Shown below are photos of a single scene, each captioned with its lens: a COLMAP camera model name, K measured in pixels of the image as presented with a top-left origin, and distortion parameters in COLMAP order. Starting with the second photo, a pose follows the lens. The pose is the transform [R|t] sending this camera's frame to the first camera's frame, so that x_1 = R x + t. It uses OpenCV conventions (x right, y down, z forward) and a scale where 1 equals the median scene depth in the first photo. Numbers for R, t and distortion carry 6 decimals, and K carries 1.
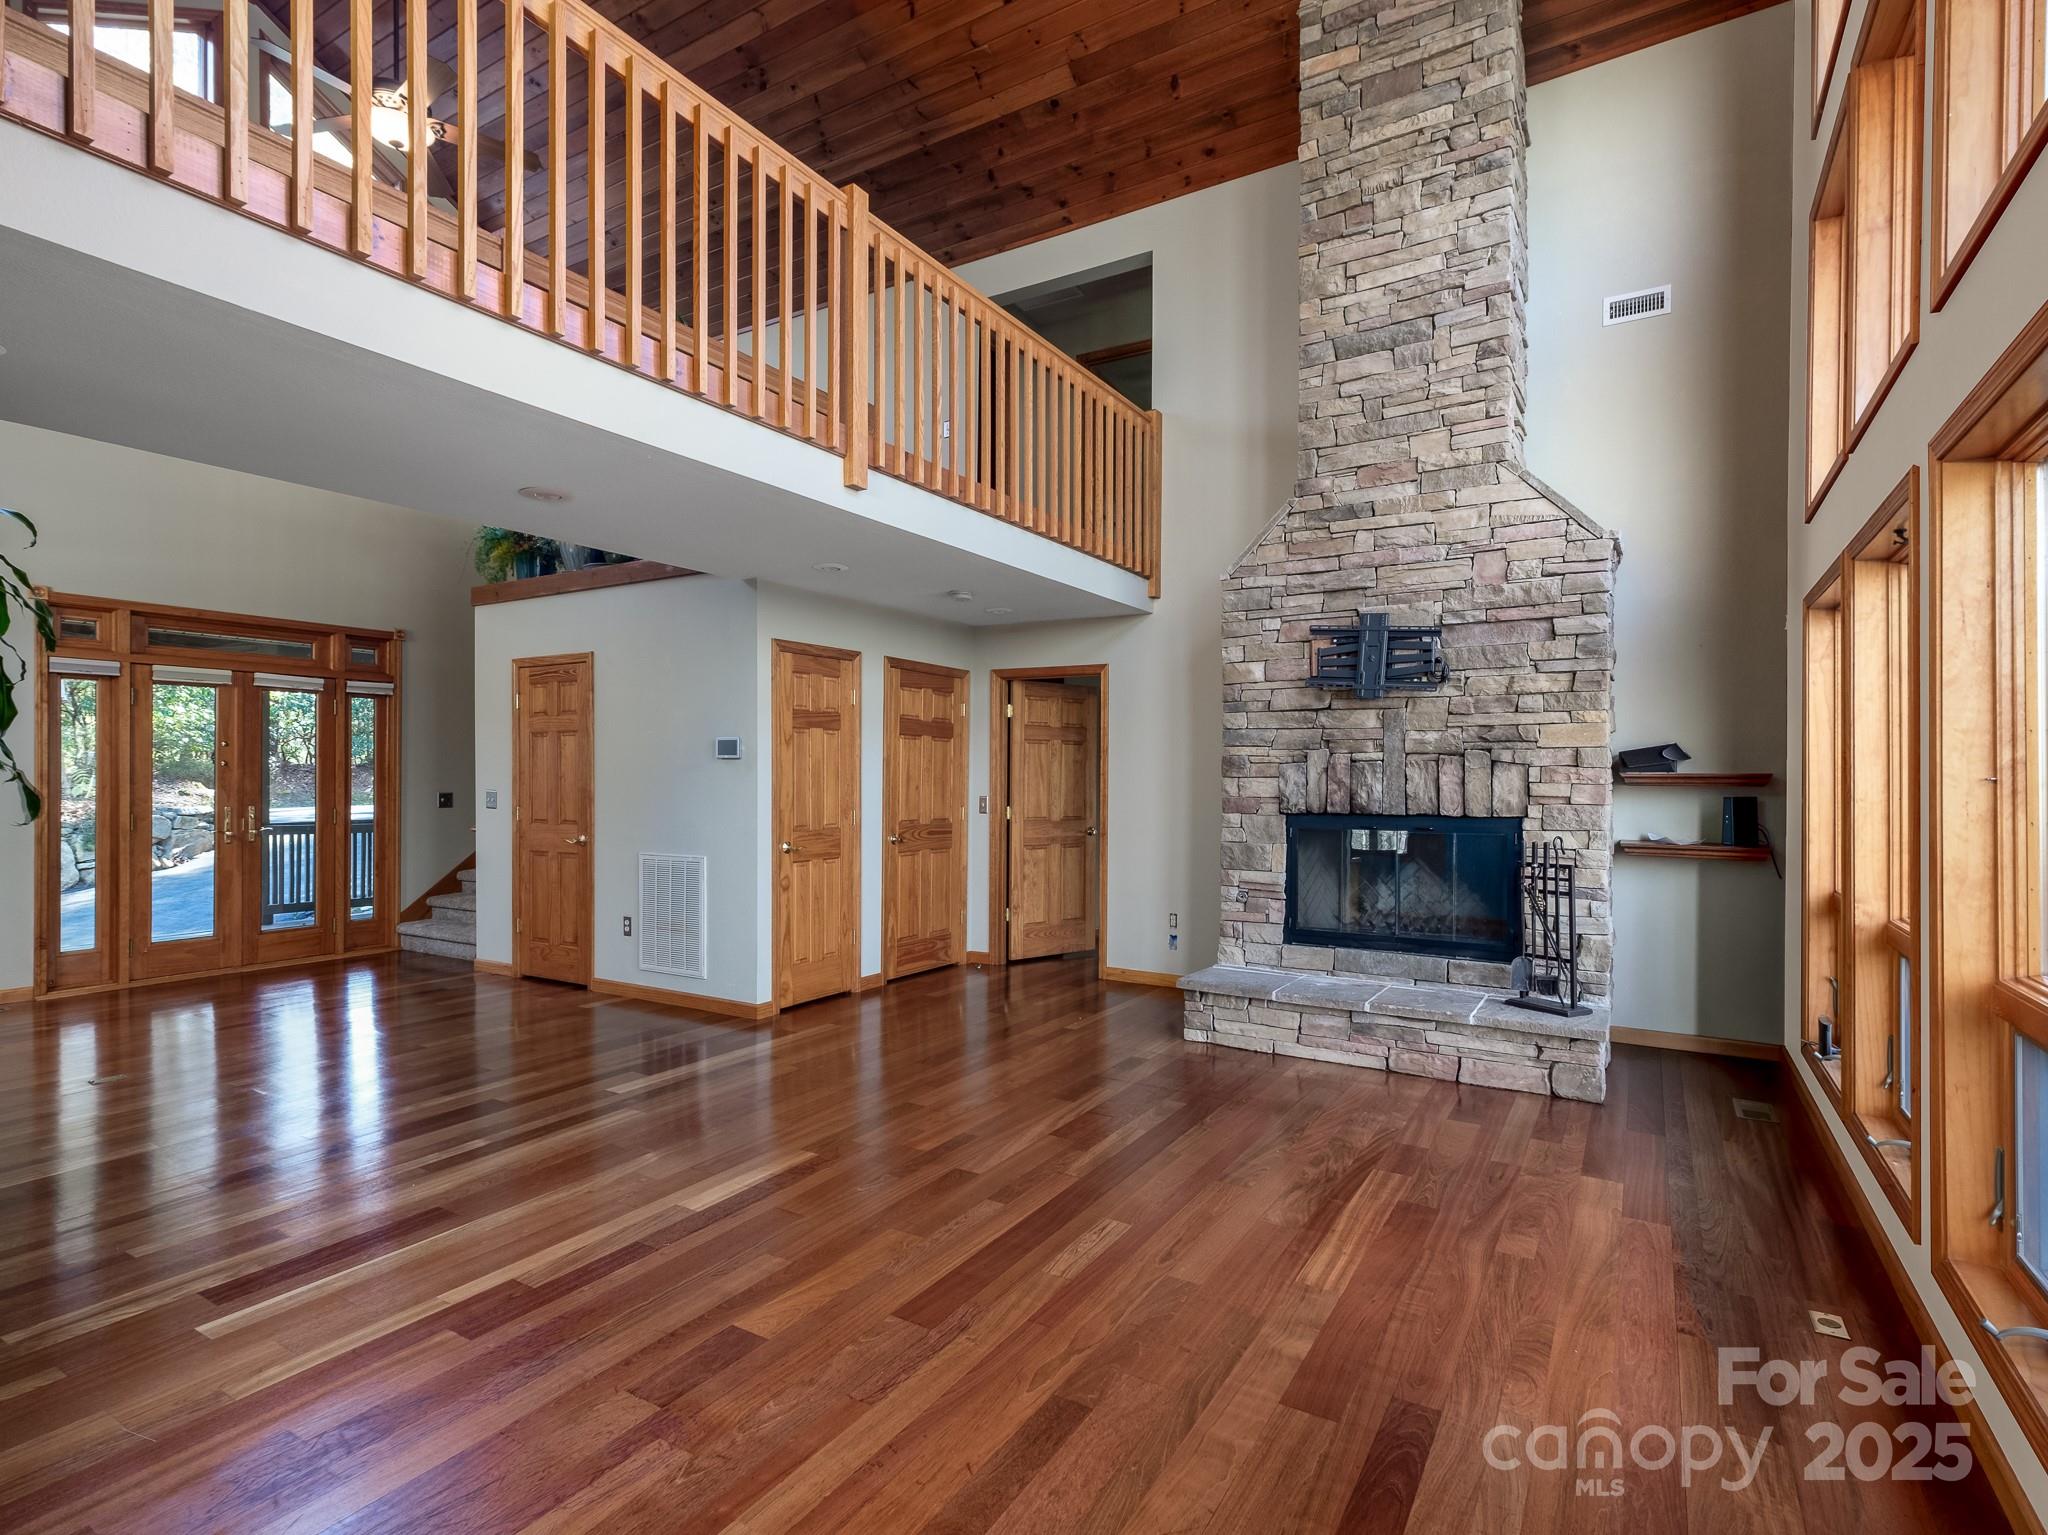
lens RADIAL K [[1016.1, 0, 1024.0], [0, 1016.1, 767.5], [0, 0, 1]] dist [0.019467, -0.000399]
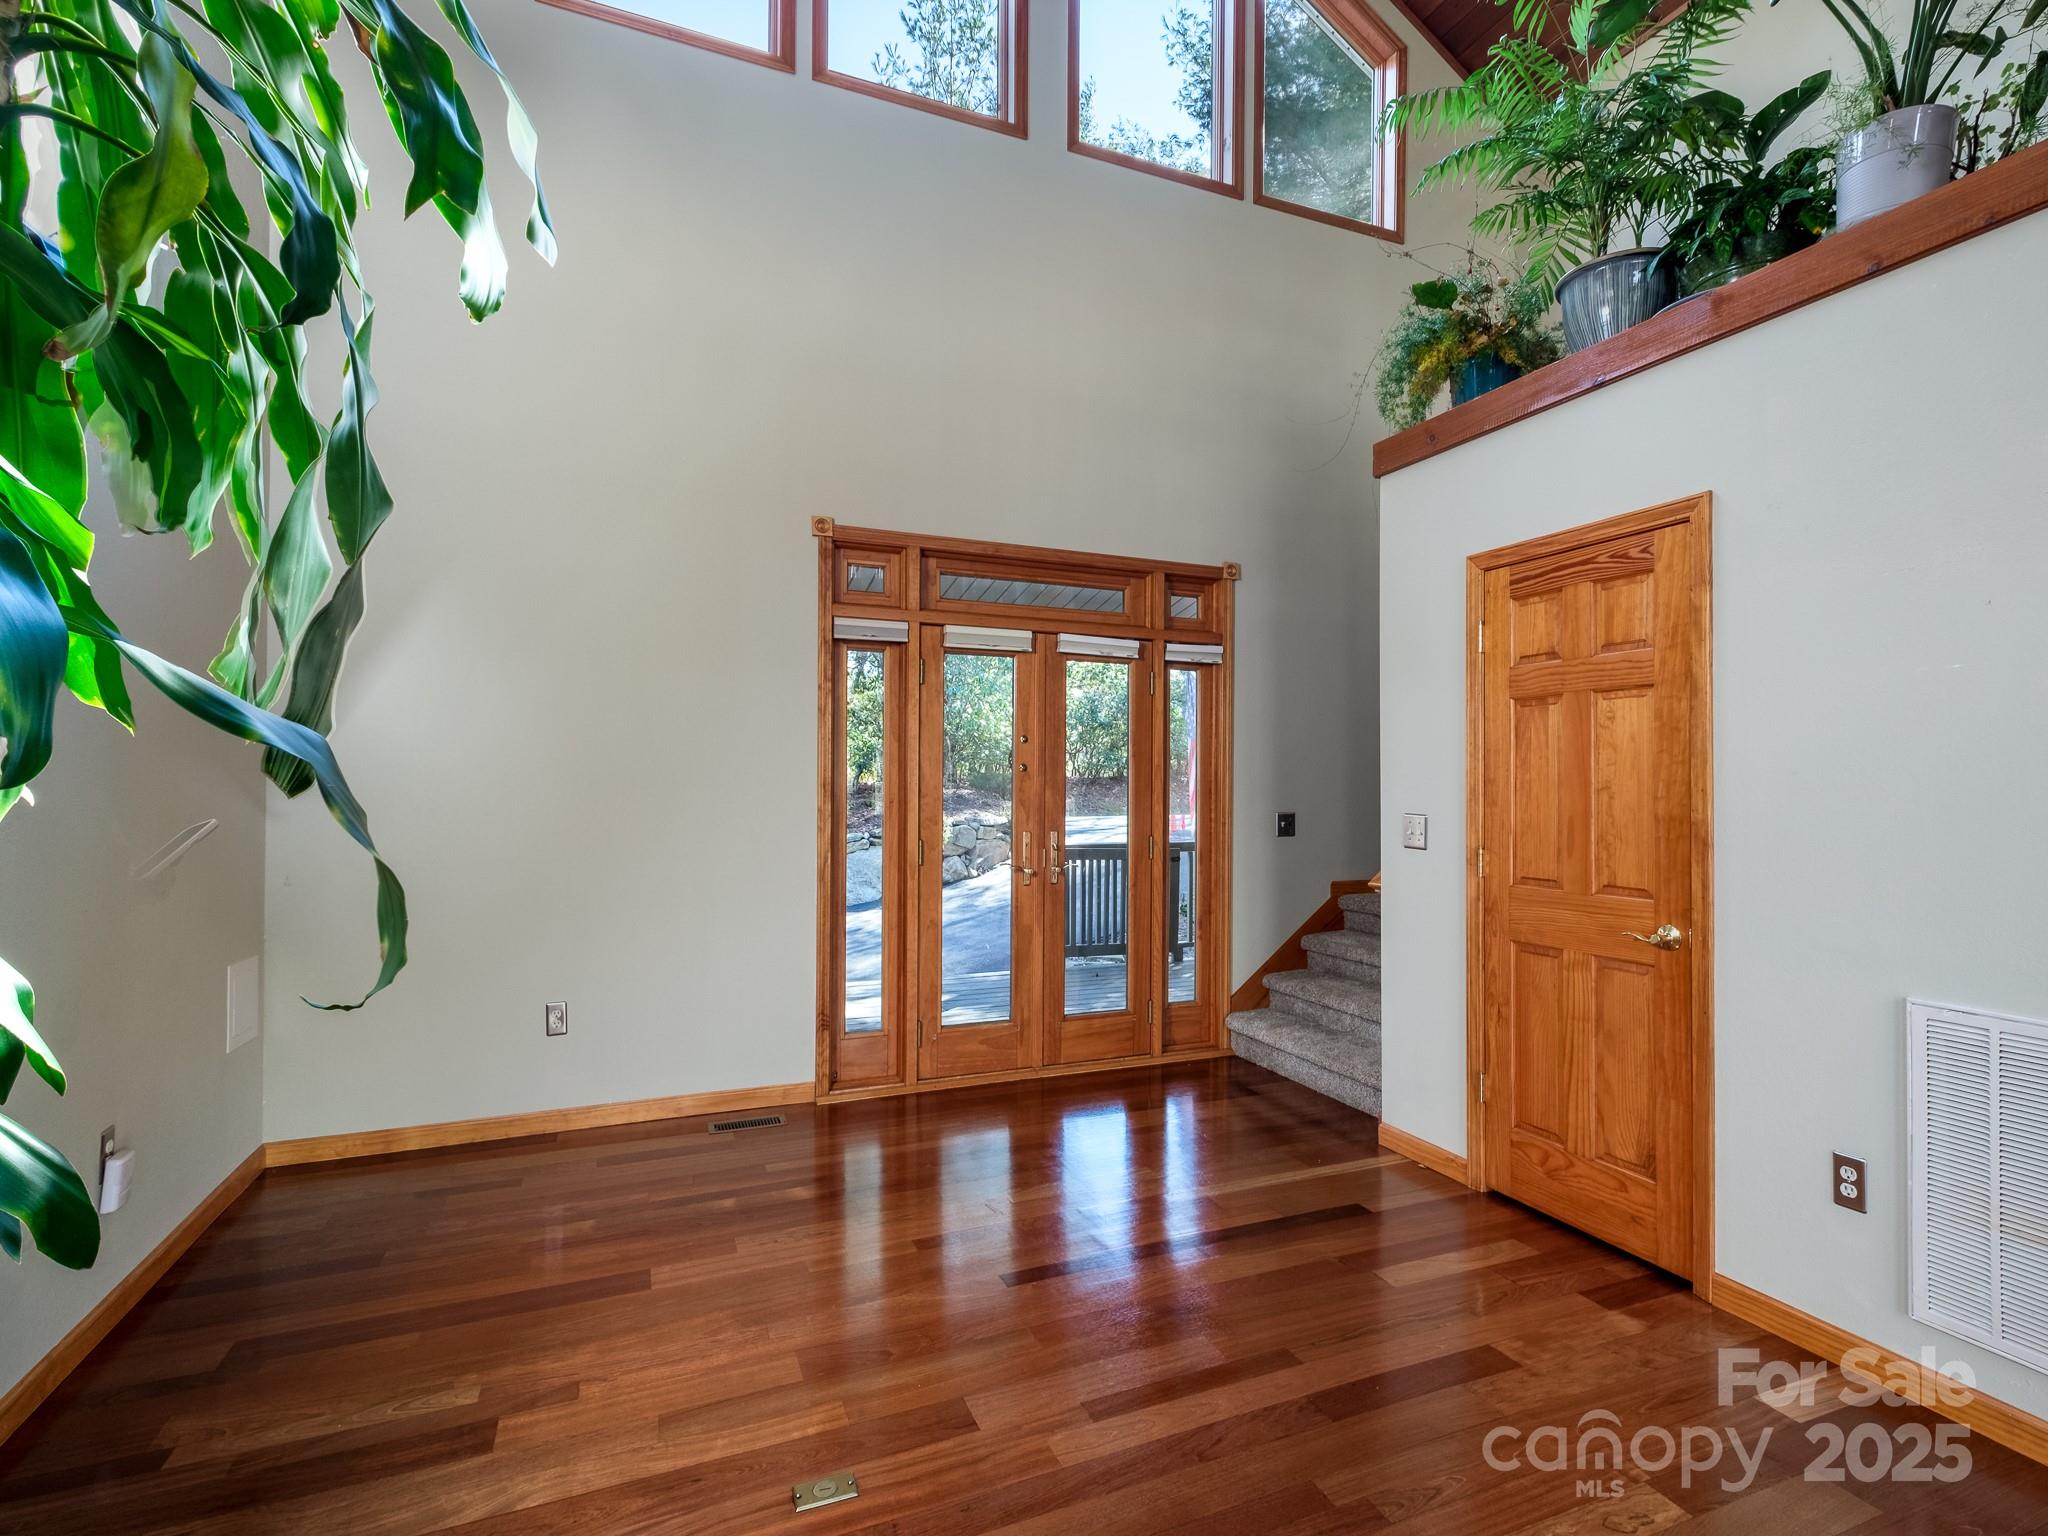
lens RADIAL K [[1016.1, 0, 1024.0], [0, 1016.1, 768.0], [0, 0, 1]] dist [0.019467, -0.000399]
pose [[0.796000, -0.007348, -0.605252, -0.420628], [-0.001256, 0.999904, -0.013791, 0.006629], [0.605296, 0.011738, 0.795914, 0.529218]]
